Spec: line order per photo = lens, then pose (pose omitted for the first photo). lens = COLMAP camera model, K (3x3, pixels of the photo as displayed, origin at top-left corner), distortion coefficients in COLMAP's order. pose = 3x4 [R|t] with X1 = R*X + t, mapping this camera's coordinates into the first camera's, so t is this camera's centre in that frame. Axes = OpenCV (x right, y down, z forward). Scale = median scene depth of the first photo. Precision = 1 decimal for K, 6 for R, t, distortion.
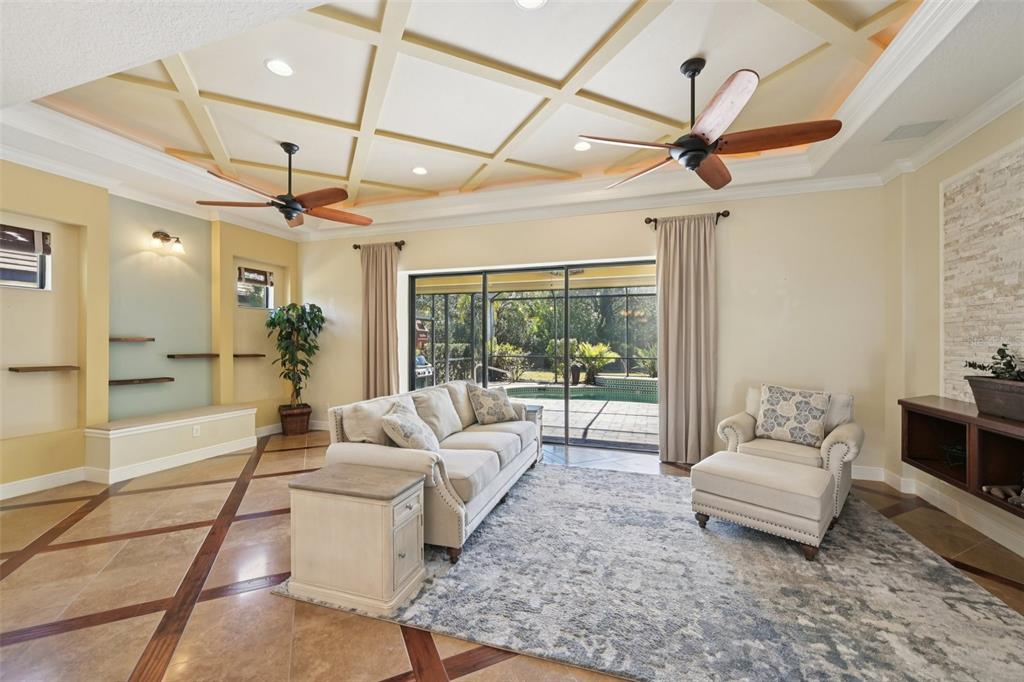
lens RADIAL K [[408.4, 0, 513.6], [0, 408.4, 341.0], [0, 0, 1]] dist [-0.000550, 0.000214]
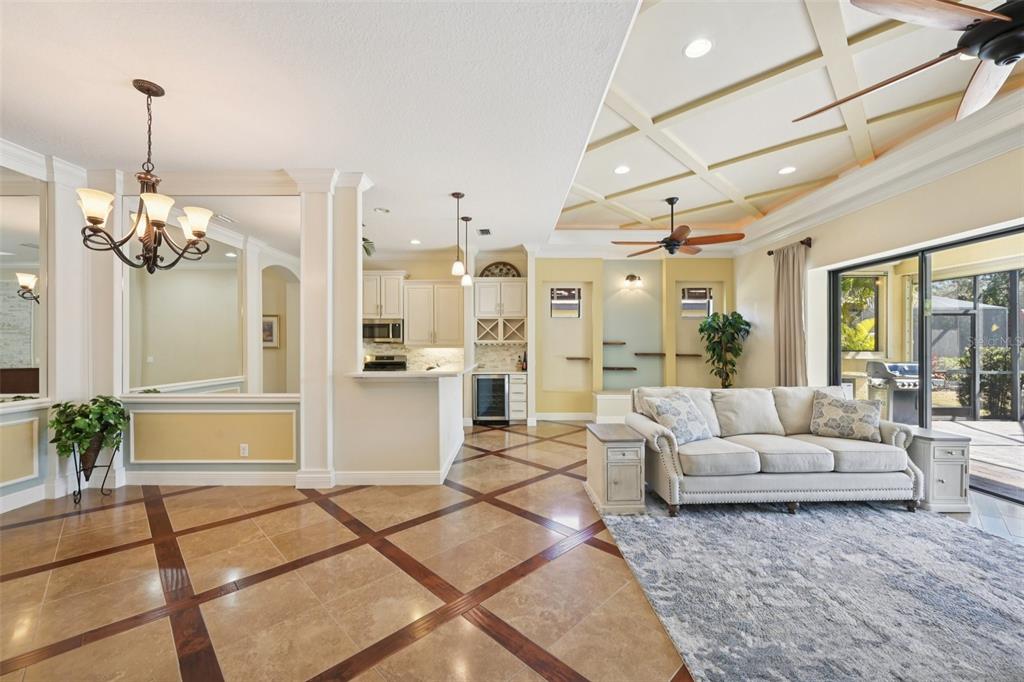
lens RADIAL K [[408.4, 0, 517.2], [0, 408.4, 344.2], [0, 0, 1]] dist [-0.000550, 0.000214]
pose [[0.333349, -0.002554, -0.942800, 0.504085], [0.002293, 0.999996, -0.001898, 0.001782], [0.942801, -0.001529, 0.333354, 0.063795]]
